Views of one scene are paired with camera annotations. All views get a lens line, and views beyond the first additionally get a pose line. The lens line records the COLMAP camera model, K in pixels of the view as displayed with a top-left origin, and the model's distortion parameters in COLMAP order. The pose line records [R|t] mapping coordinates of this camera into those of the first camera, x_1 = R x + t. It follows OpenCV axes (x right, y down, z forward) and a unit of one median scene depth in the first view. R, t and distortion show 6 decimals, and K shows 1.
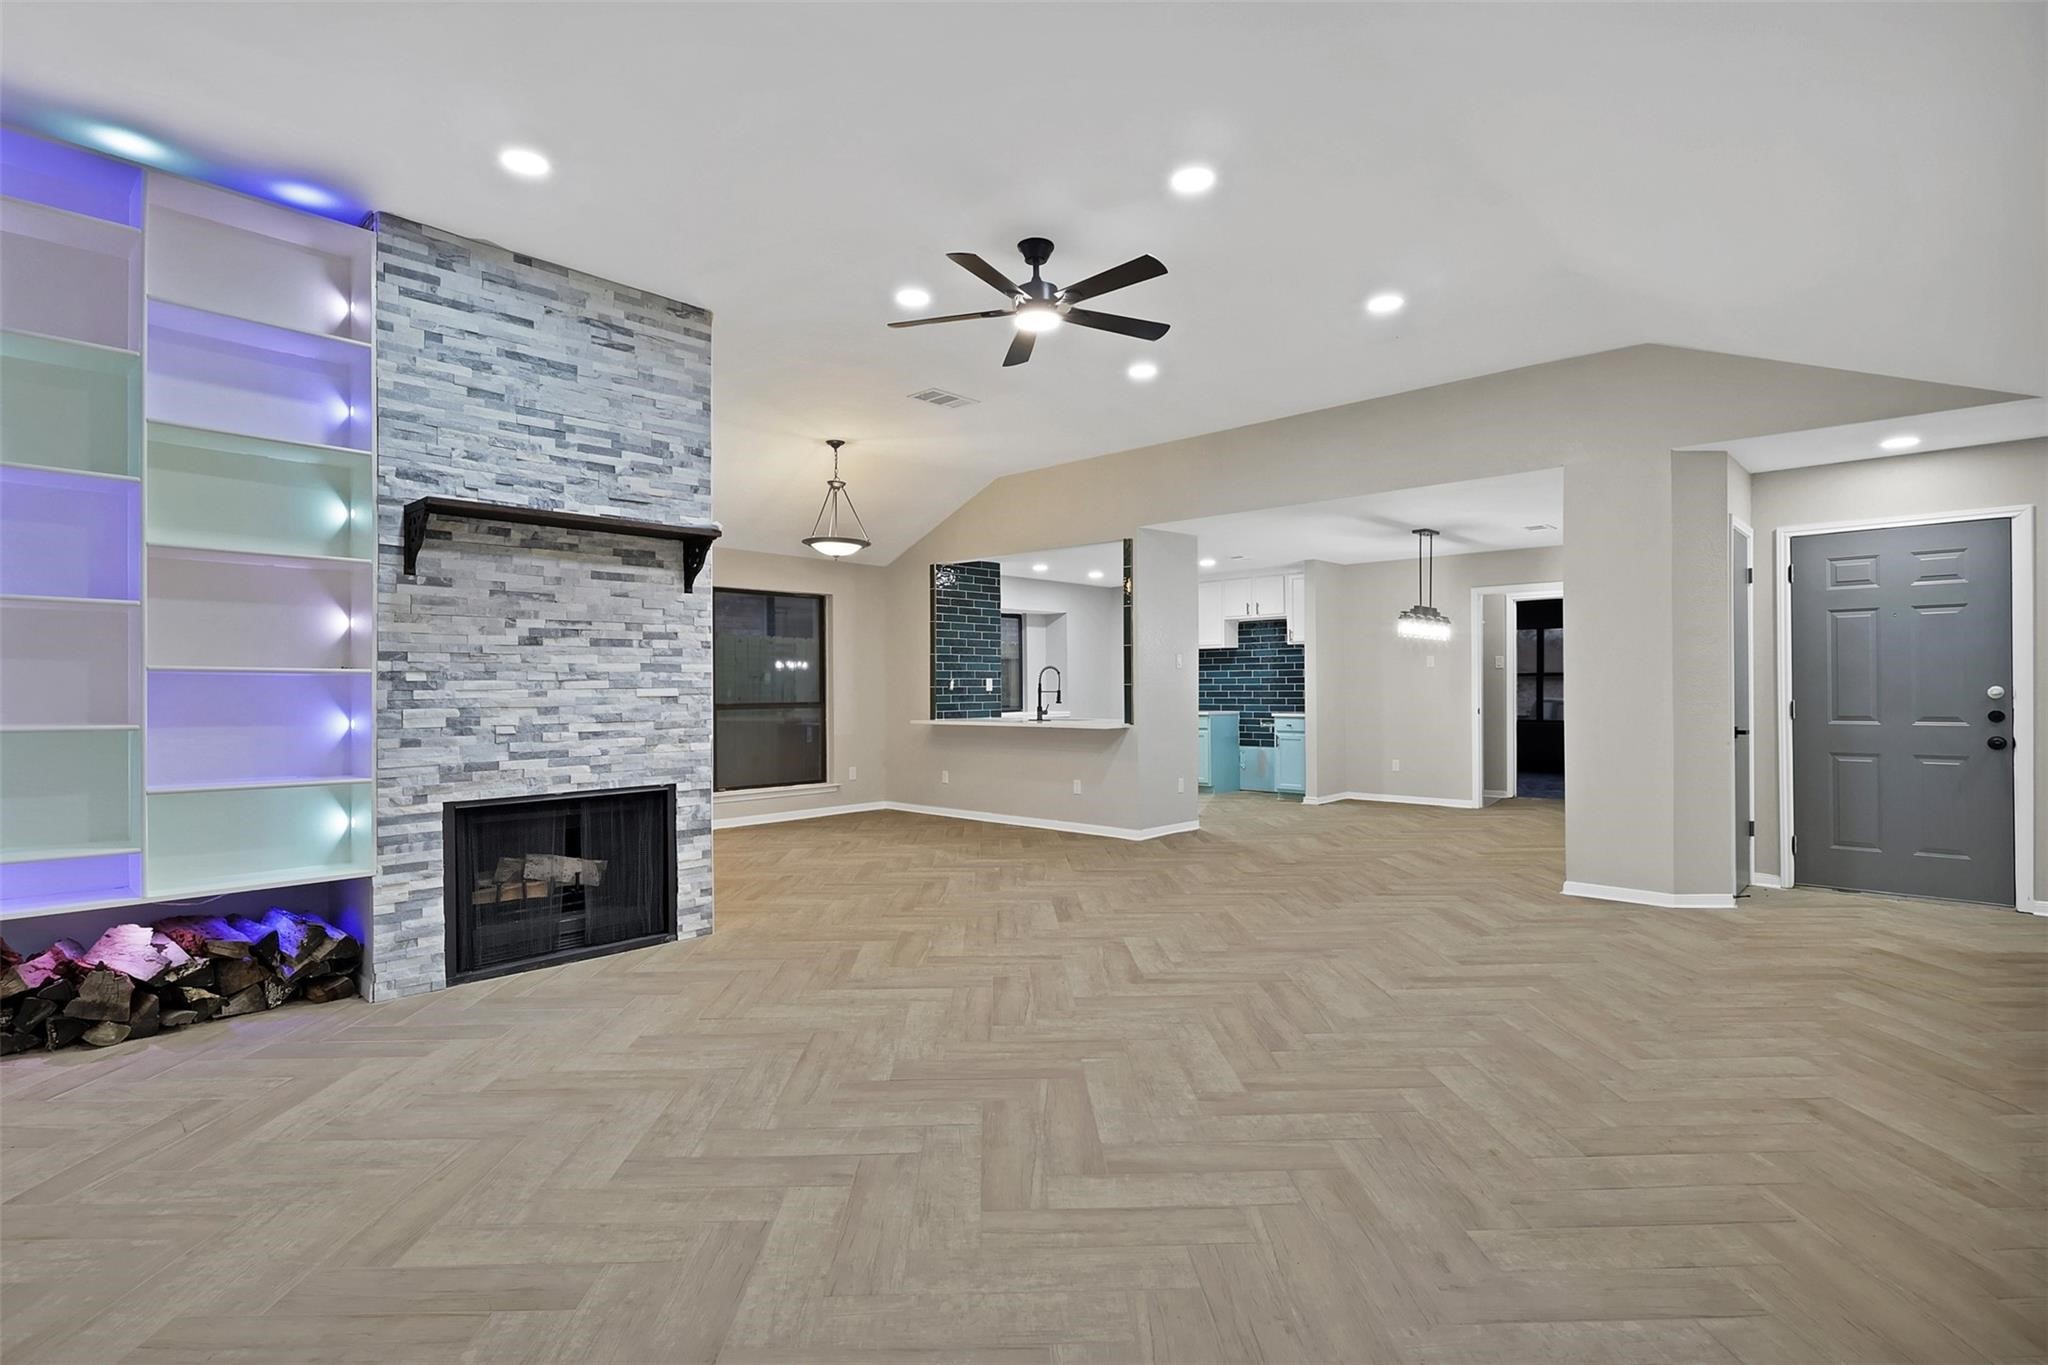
lens RADIAL K [[983.3, 0, 1016.3], [0, 983.3, 680.9], [0, 0, 1]] dist [-0.017356, -0.000920]
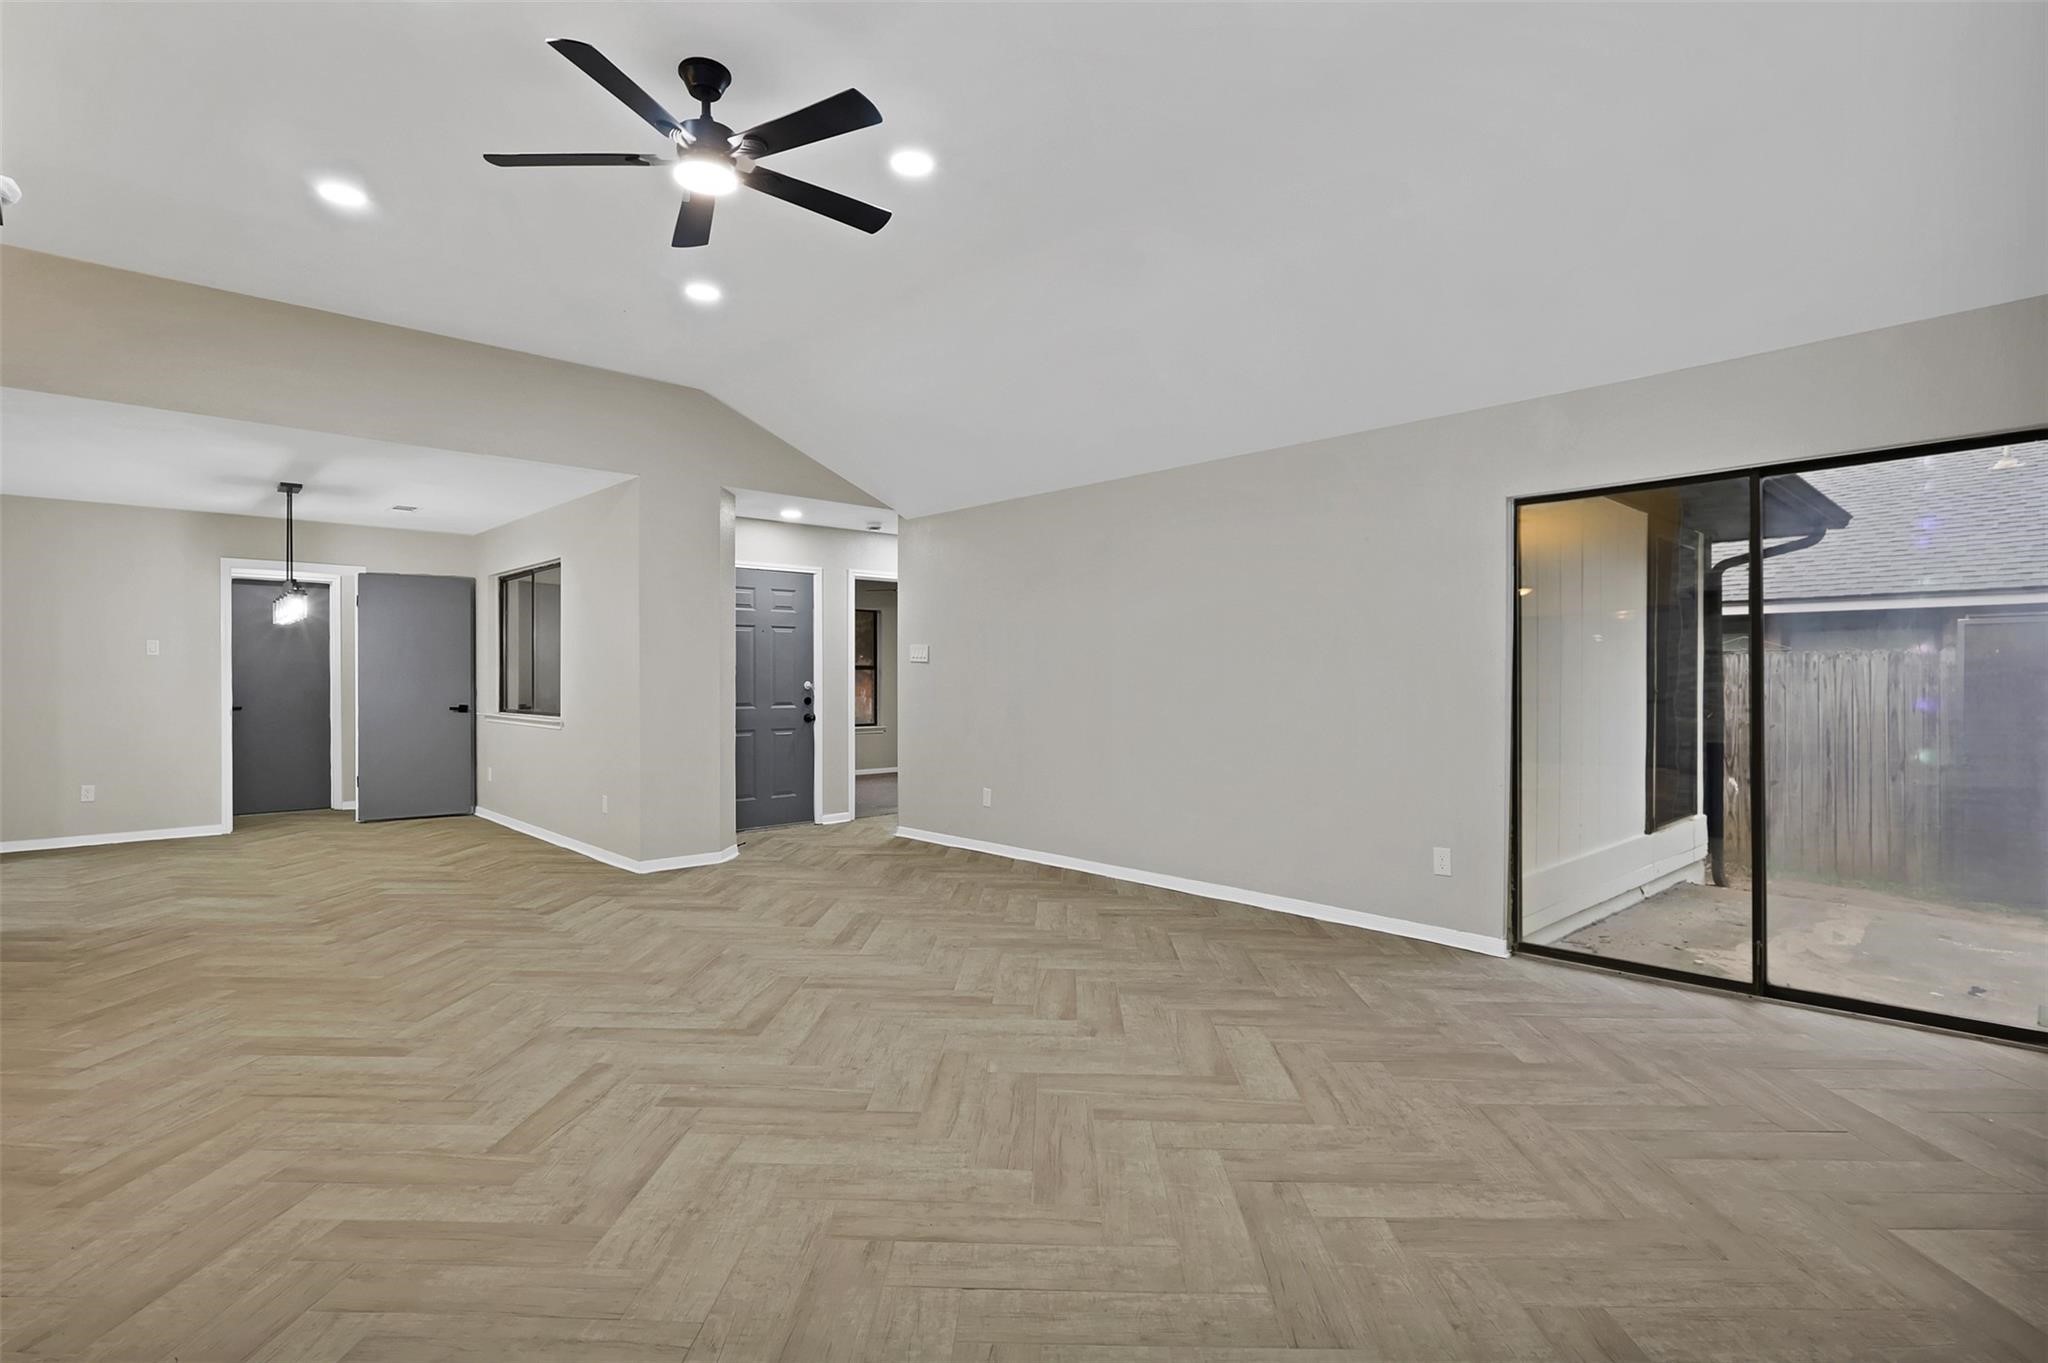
lens RADIAL K [[983.3, 0, 1016.3], [0, 983.3, 679.9], [0, 0, 1]] dist [-0.017356, -0.000920]
pose [[0.071143, 0.002657, 0.997463, -0.705390], [-0.006115, 0.999979, -0.002228, 0.005976], [-0.997447, -0.005941, 0.071158, 0.727722]]
